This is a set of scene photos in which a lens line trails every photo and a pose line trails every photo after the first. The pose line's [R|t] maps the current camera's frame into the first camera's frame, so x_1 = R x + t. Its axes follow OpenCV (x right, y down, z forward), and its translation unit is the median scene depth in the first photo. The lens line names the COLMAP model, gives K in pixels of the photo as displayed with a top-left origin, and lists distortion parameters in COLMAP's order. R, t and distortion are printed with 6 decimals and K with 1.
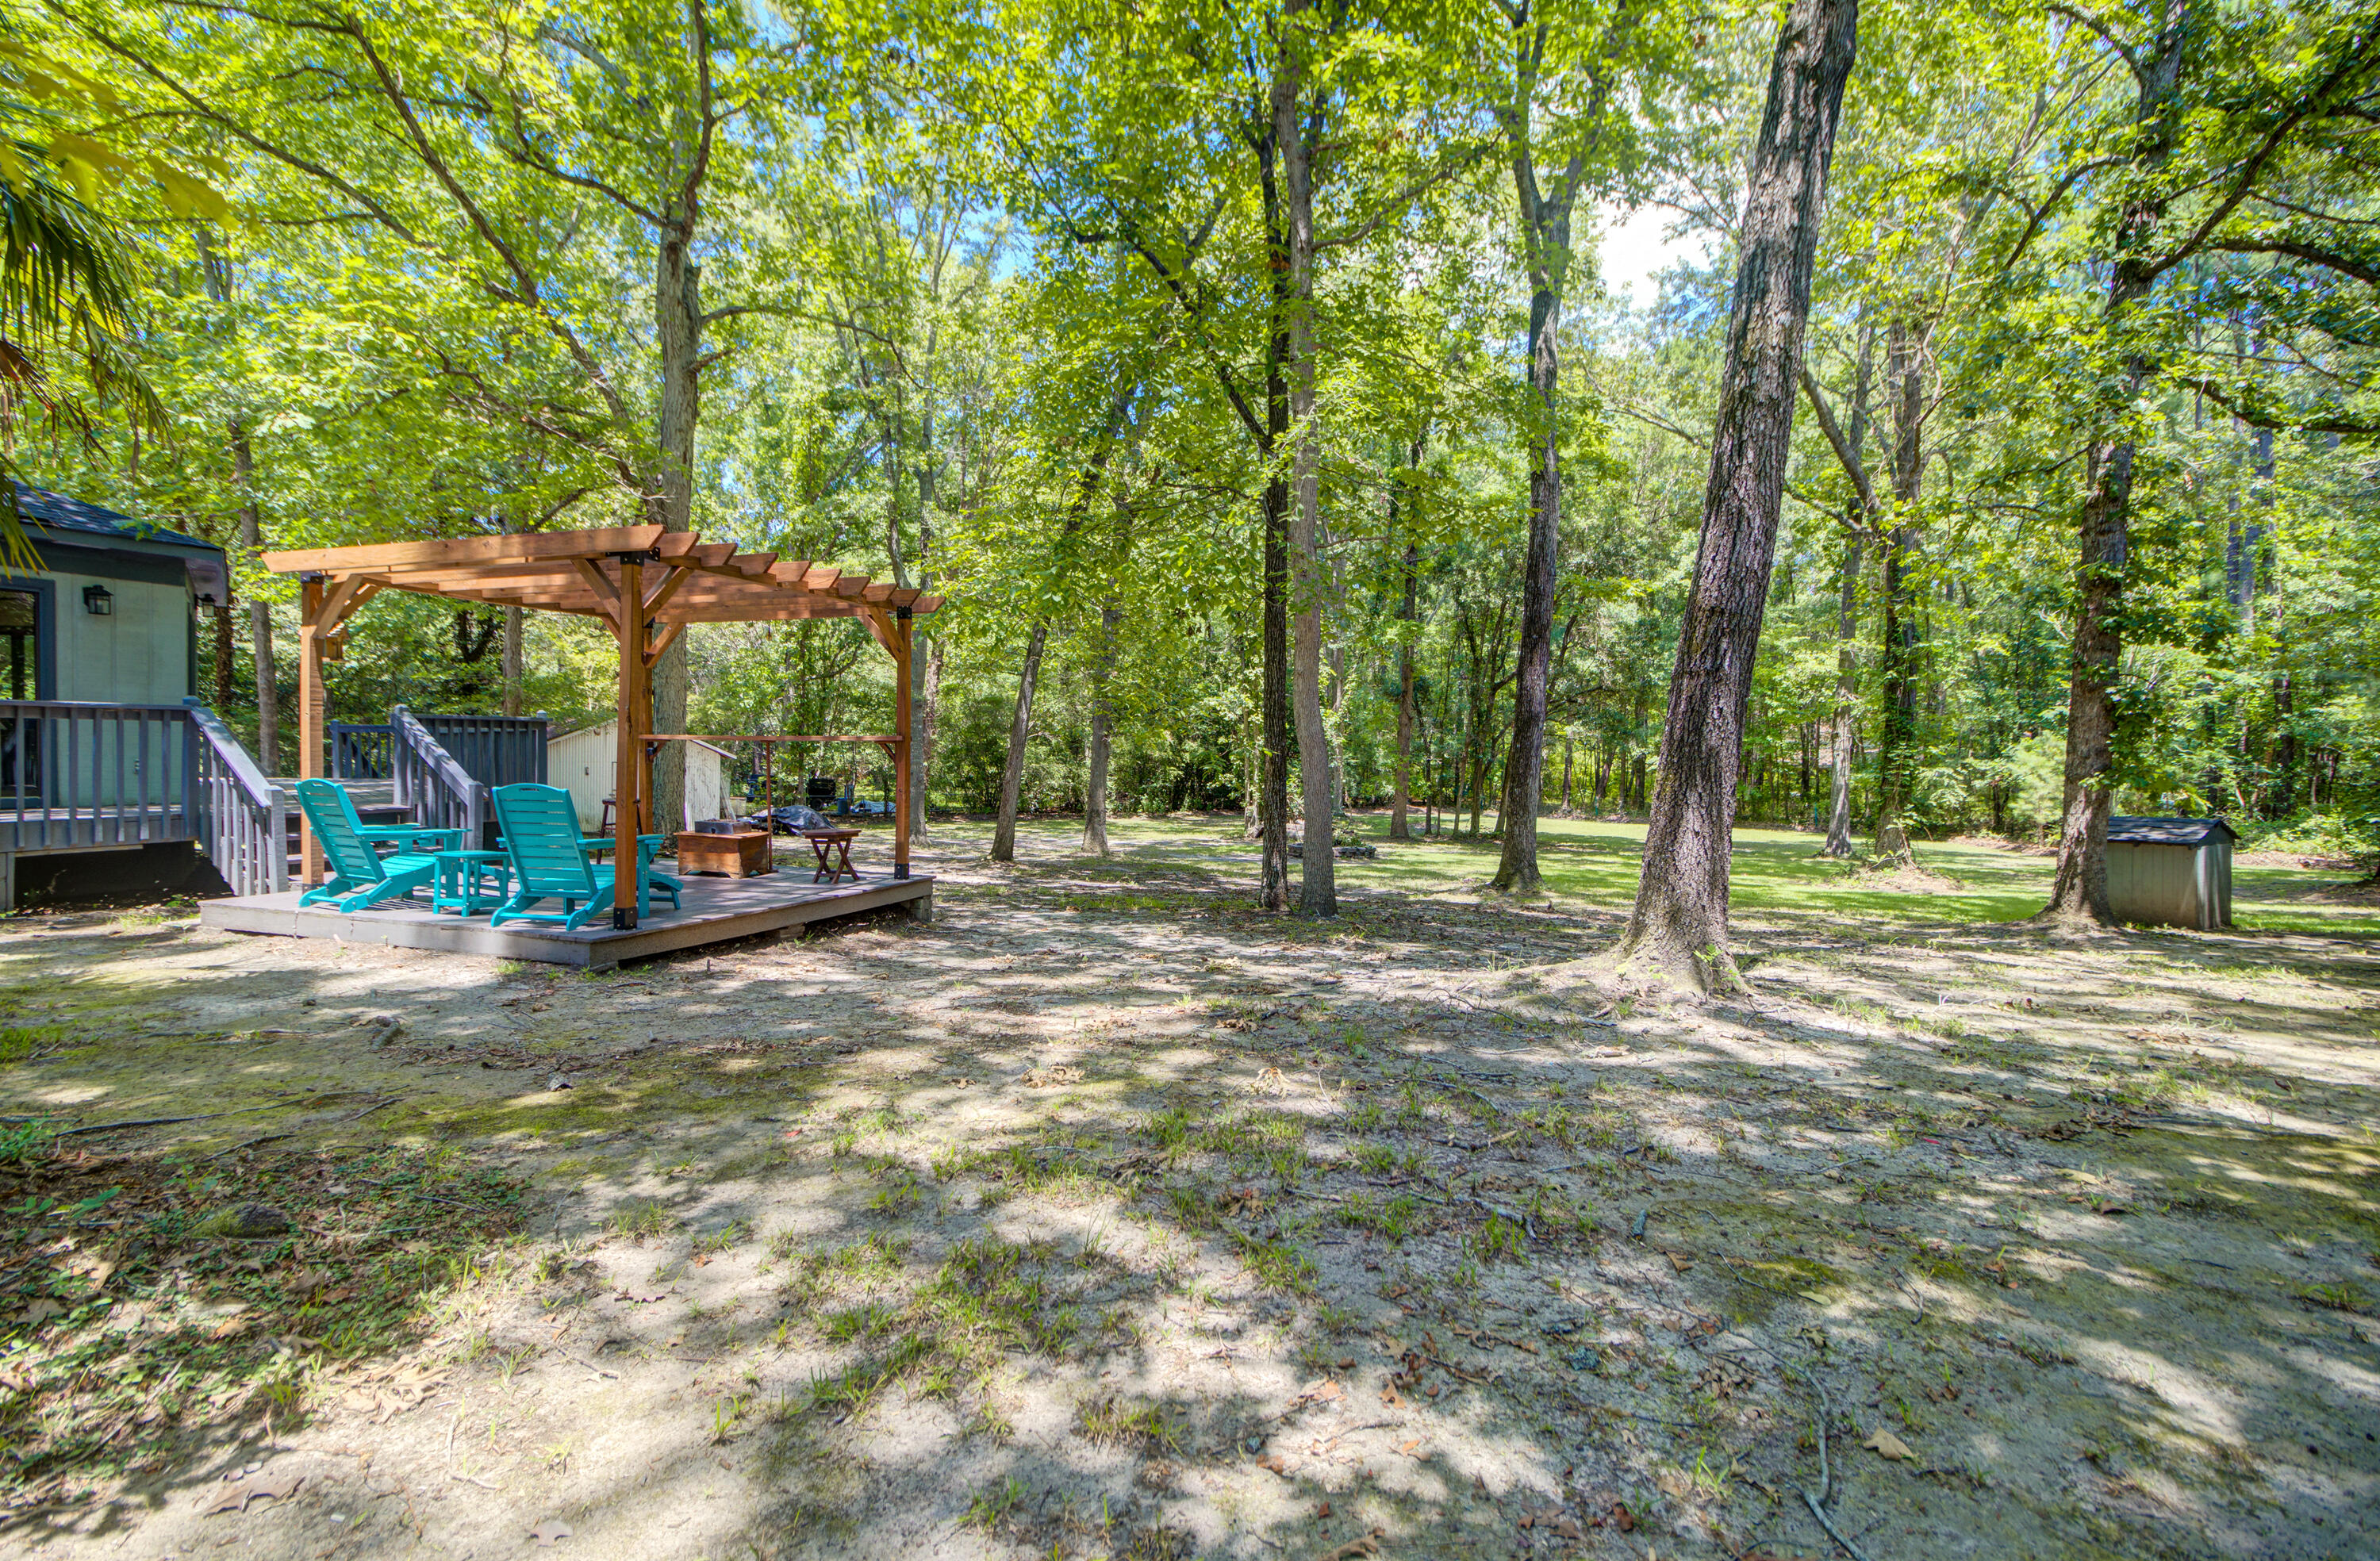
lens RADIAL K [[1089.7, 0, 1197.6], [0, 1089.7, 781.3], [0, 0, 1]] dist [-0.012079, 0.008158]
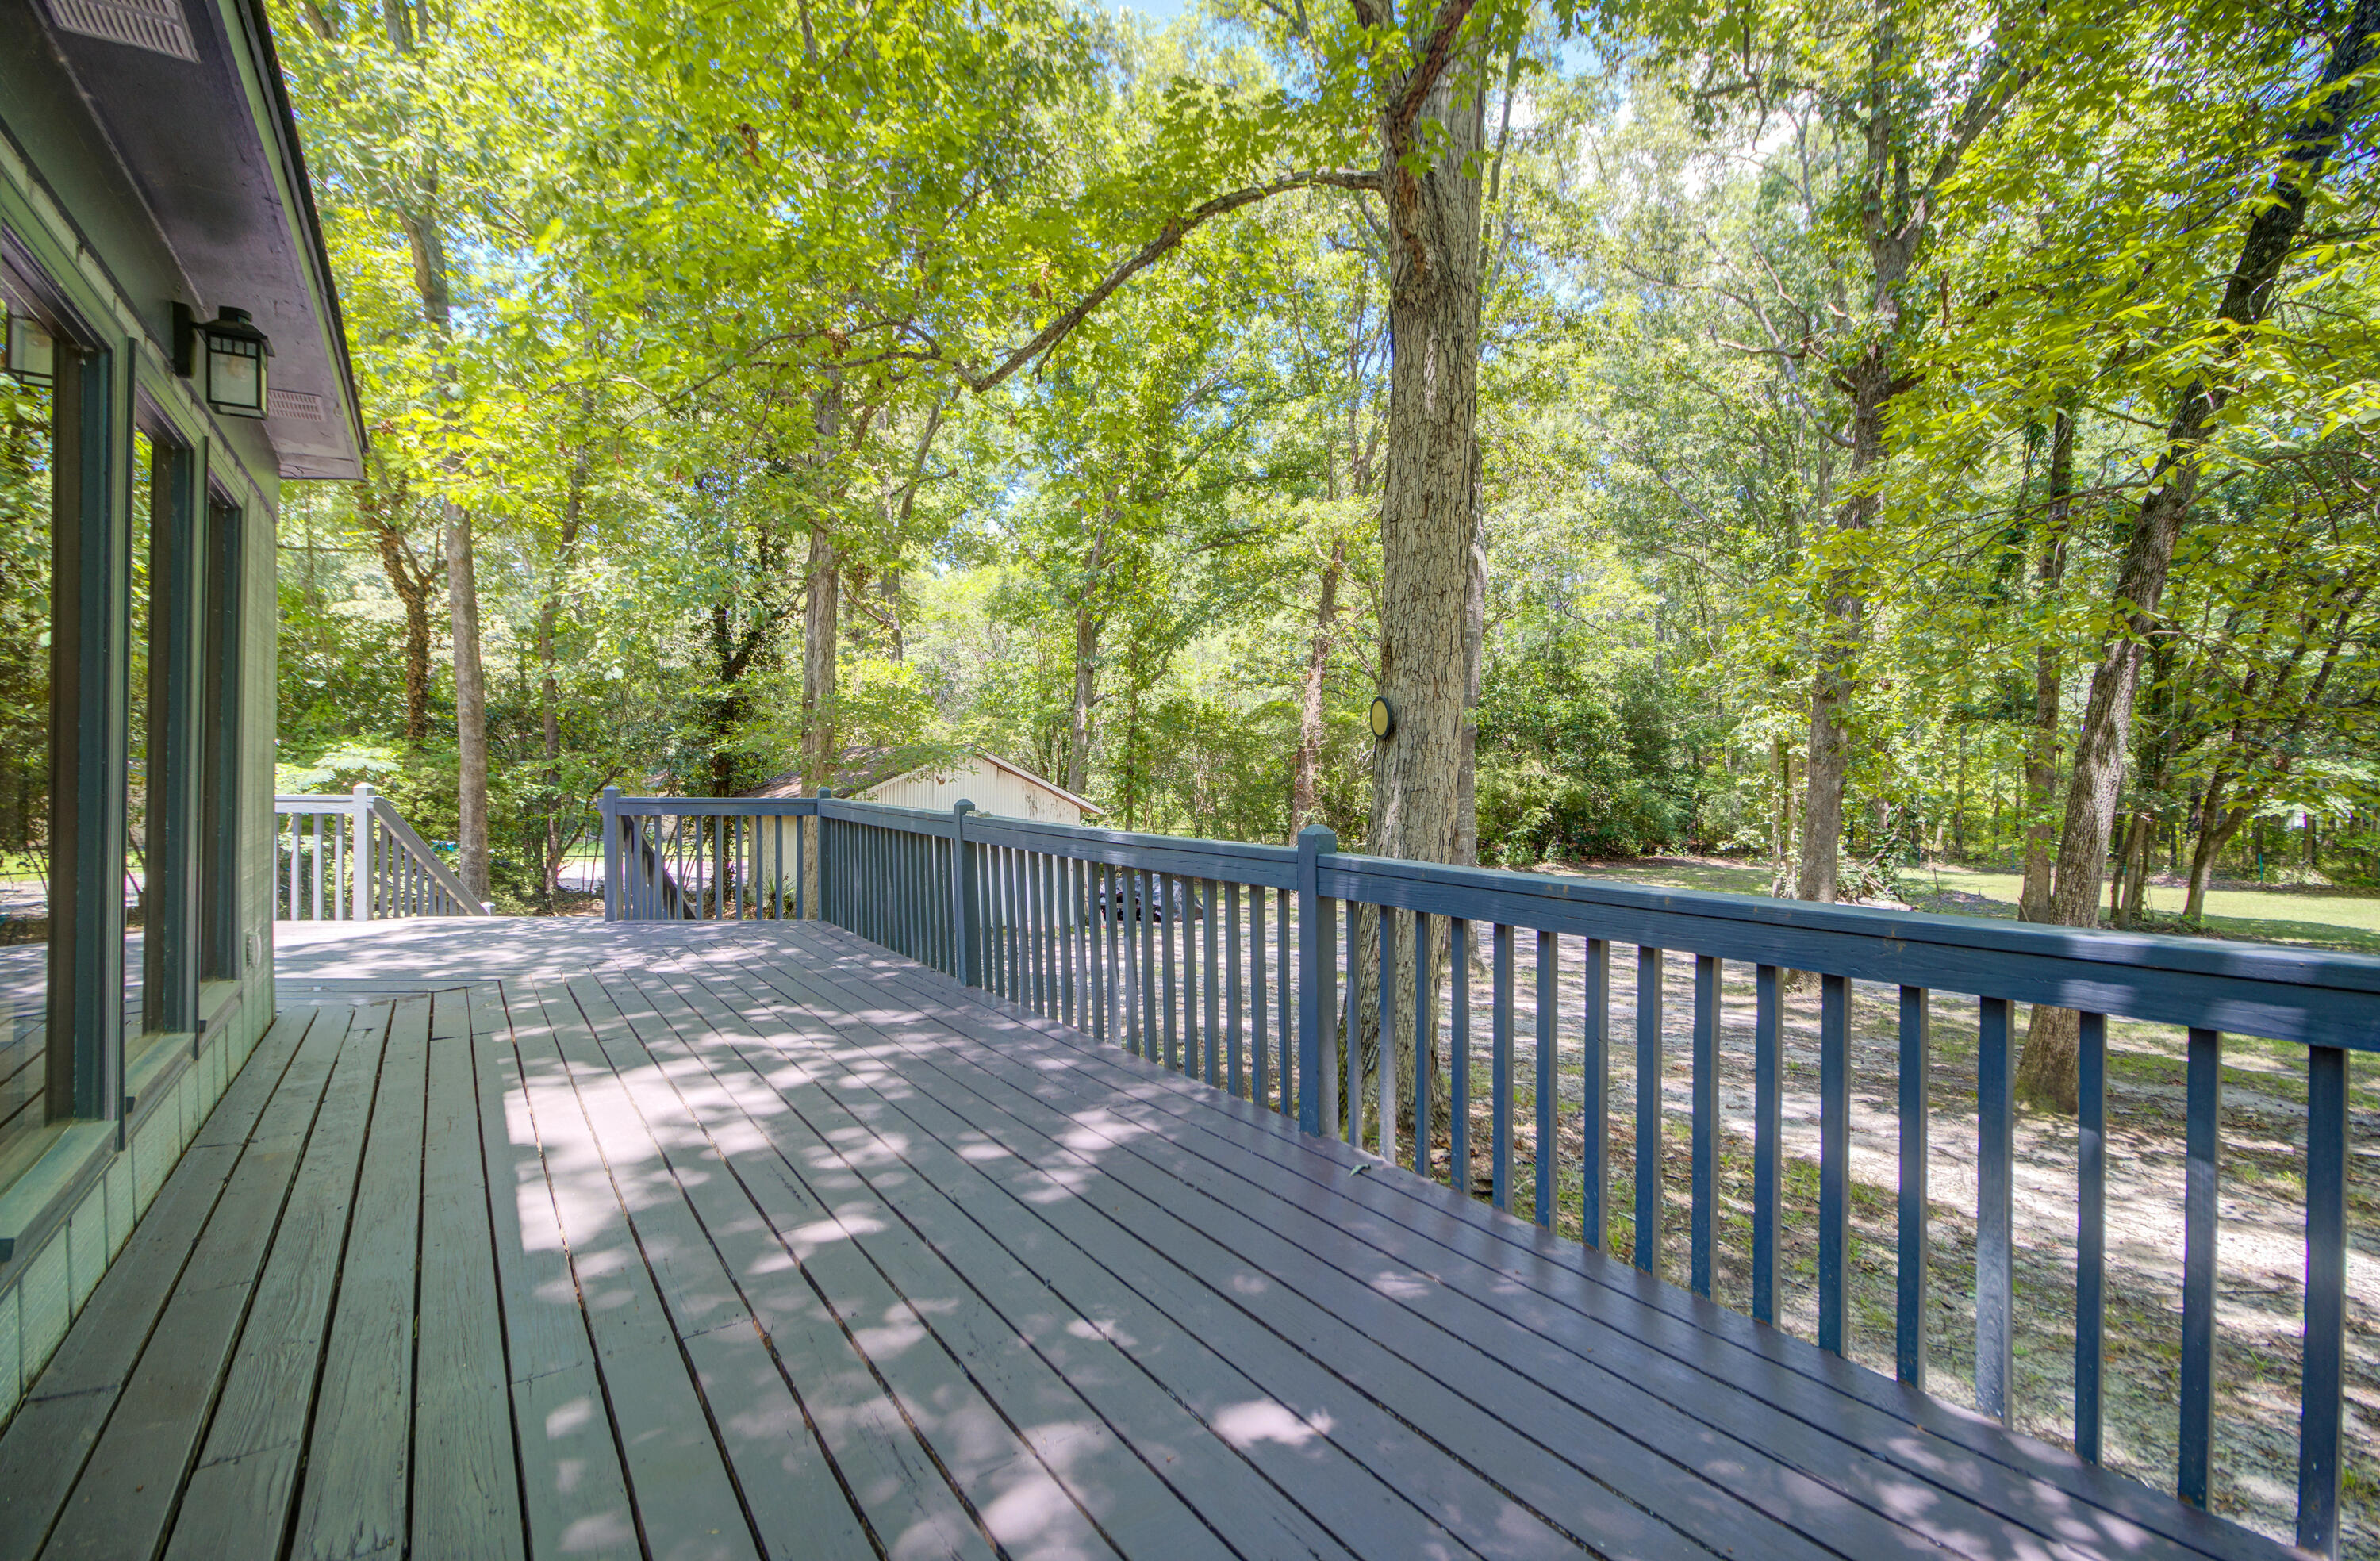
lens RADIAL K [[1089.7, 0, 1185.4], [0, 1089.7, 774.0], [0, 0, 1]] dist [-0.012079, 0.008158]
pose [[0.991793, 0.001990, -0.127842, -0.952146], [-0.004977, 0.999722, -0.023053, -0.098483], [0.127760, 0.023500, 0.991527, 1.115893]]
